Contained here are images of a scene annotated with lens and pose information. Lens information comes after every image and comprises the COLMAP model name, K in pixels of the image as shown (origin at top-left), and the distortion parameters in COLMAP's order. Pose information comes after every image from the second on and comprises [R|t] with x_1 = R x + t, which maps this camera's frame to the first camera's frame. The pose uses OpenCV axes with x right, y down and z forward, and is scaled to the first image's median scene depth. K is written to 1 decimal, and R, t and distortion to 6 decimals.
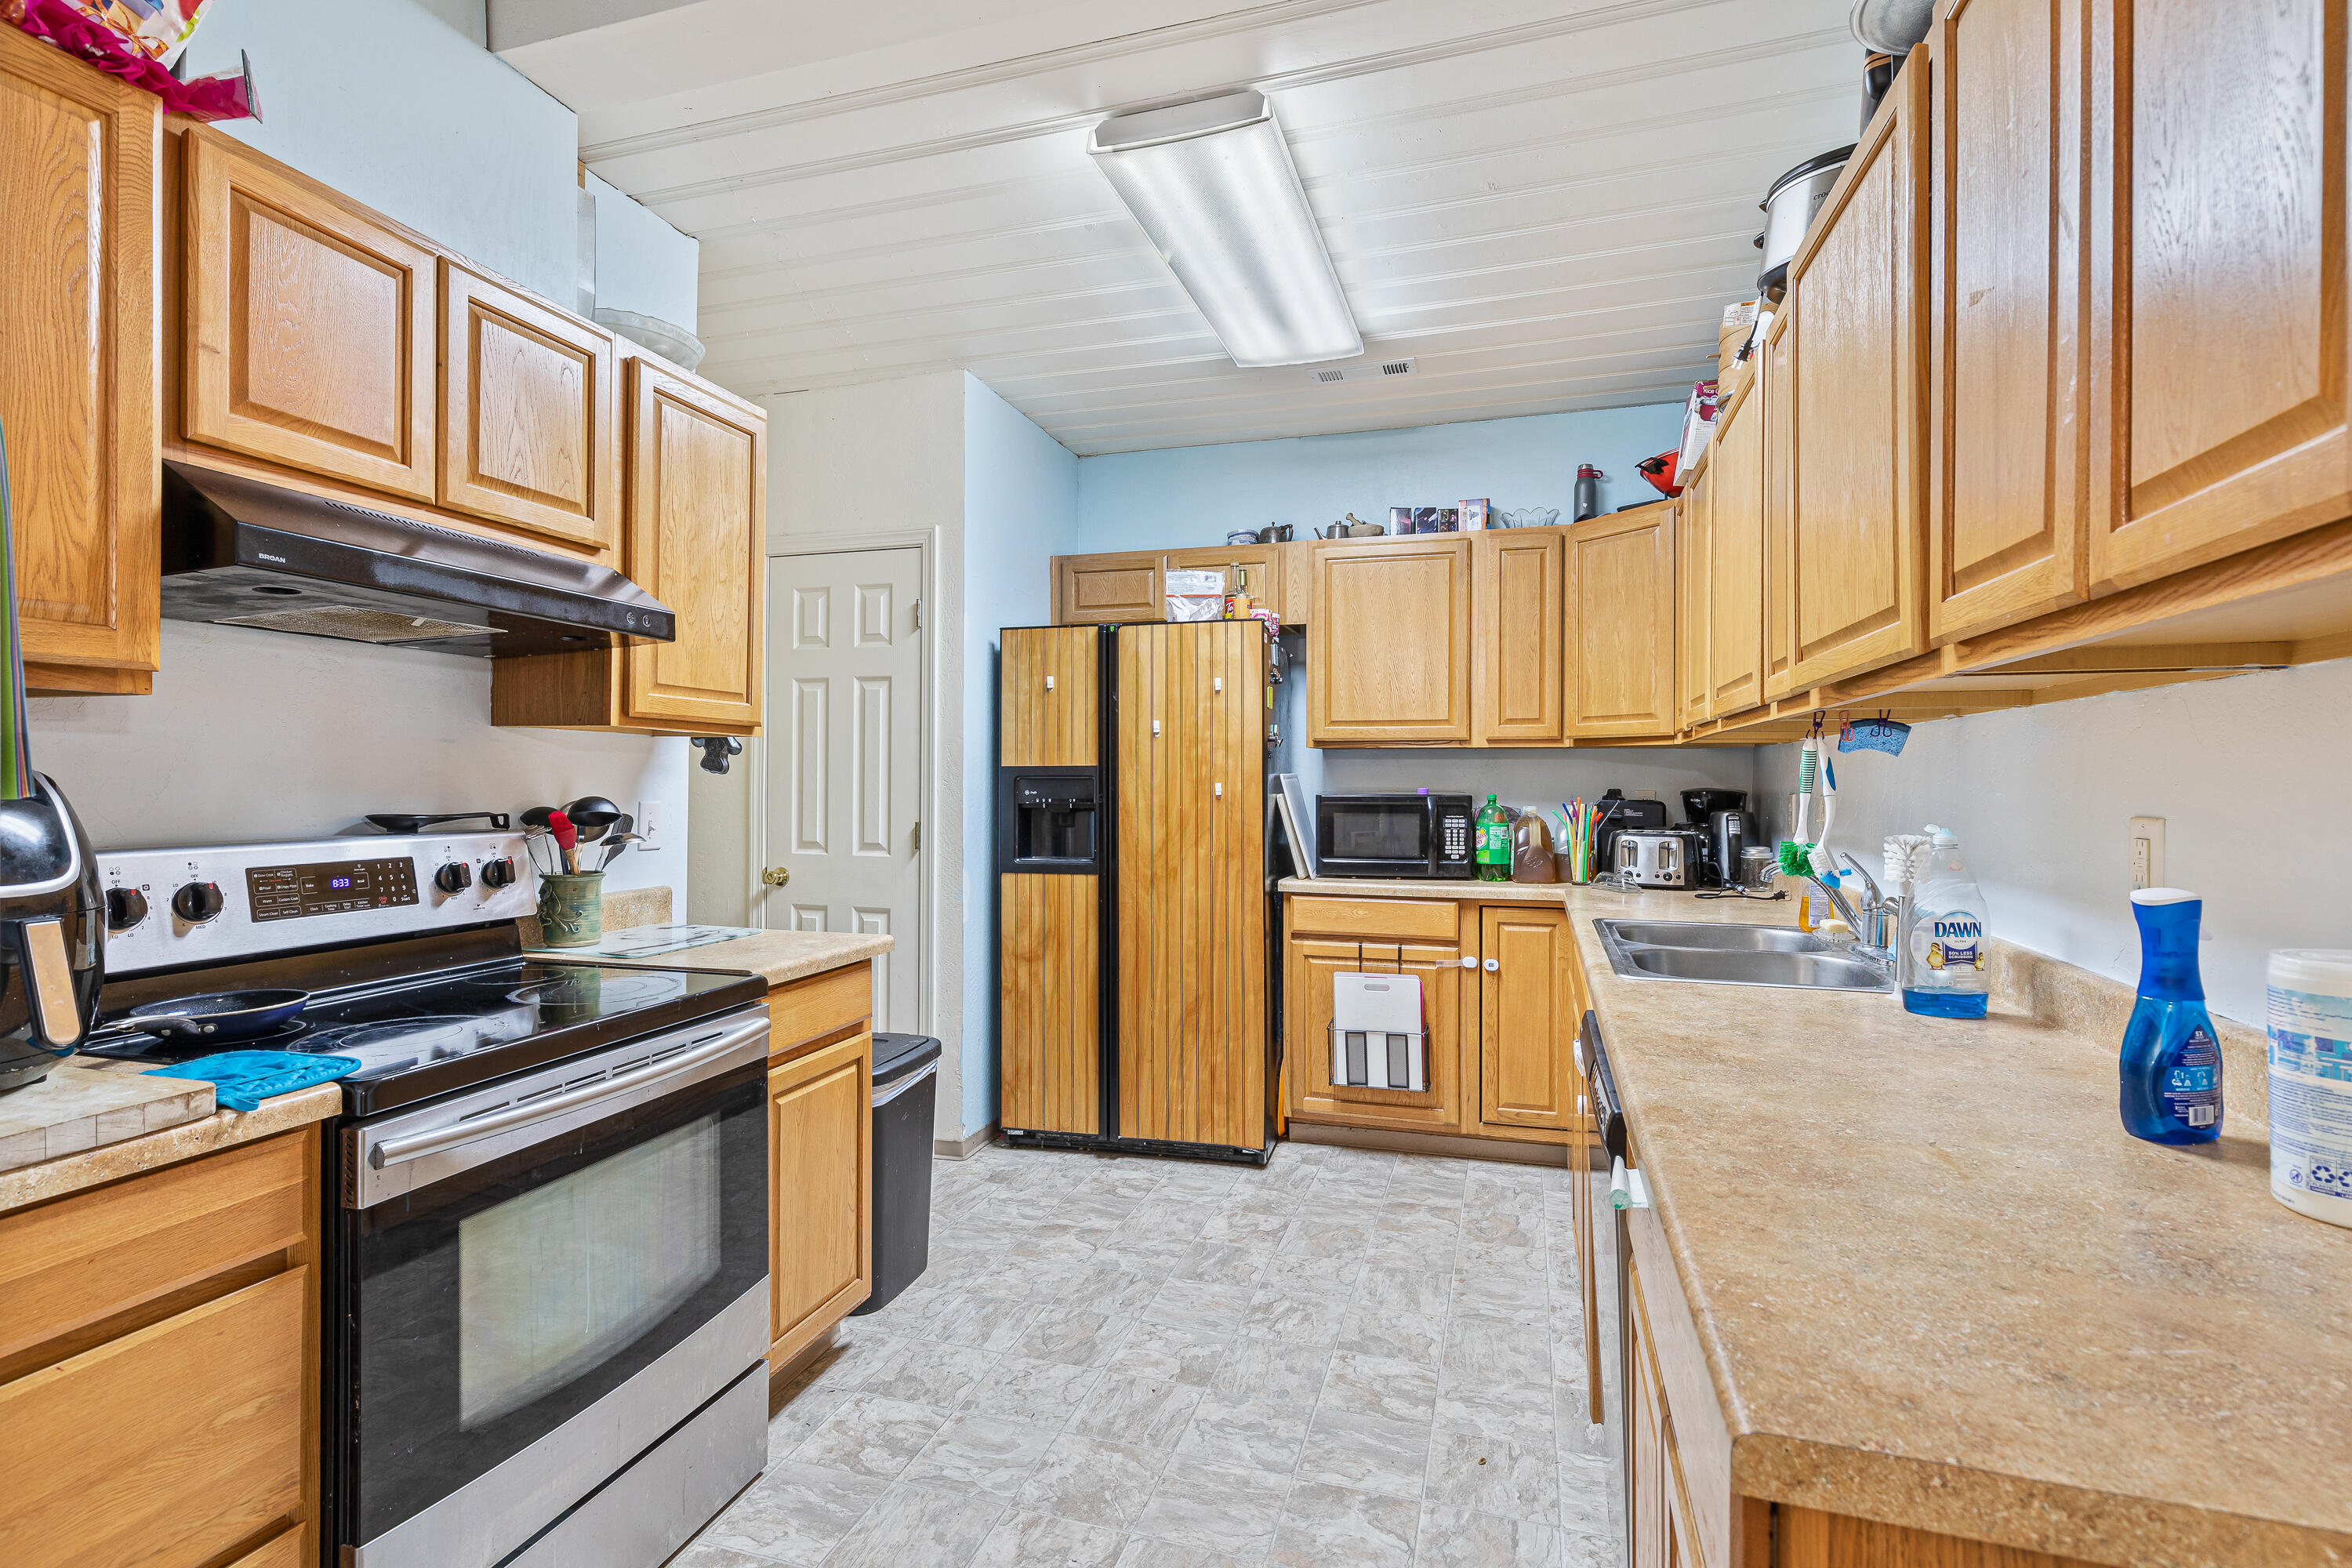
lens RADIAL K [[1087.0, 0, 1176.0], [0, 1087.0, 781.3], [0, 0, 1]] dist [0.002505, 0.000266]
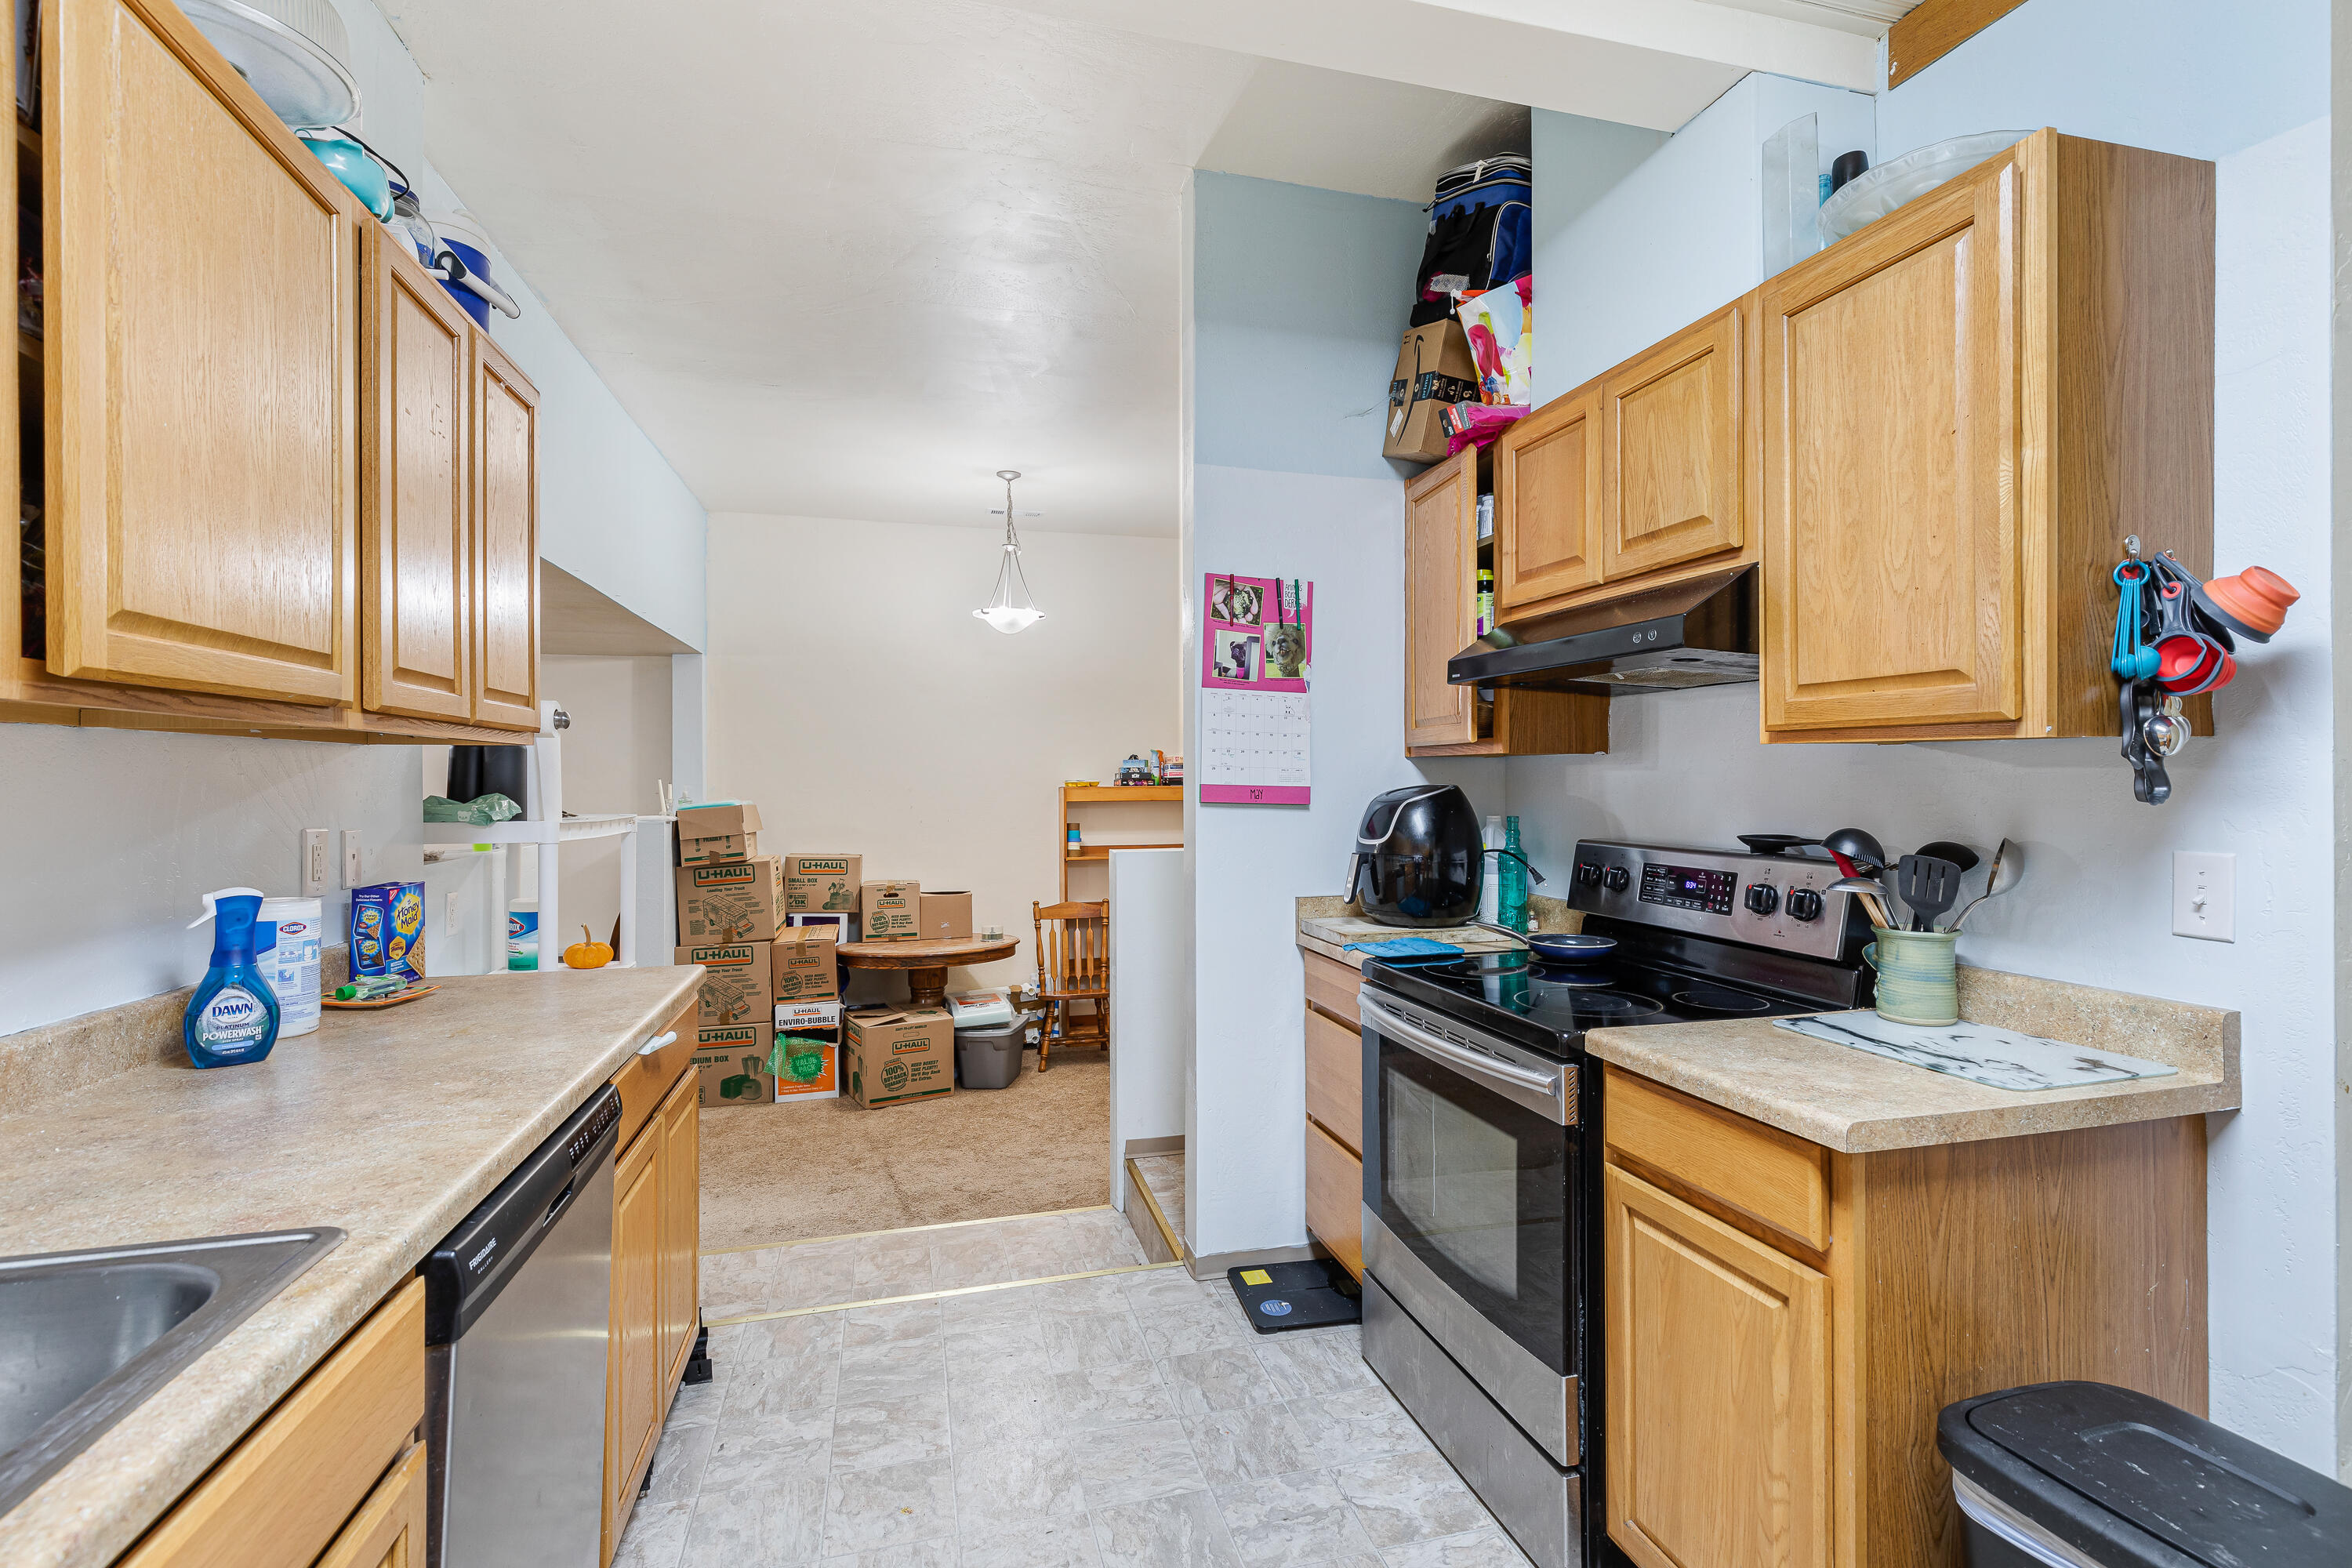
lens RADIAL K [[1087.0, 0, 1194.3], [0, 1087.0, 777.8], [0, 0, 1]] dist [0.002505, 0.000266]
pose [[-0.842022, -0.001870, -0.539440, 0.373784], [-0.000889, 0.999997, -0.002079, -0.025762], [0.539443, -0.001271, -0.842021, 1.717368]]
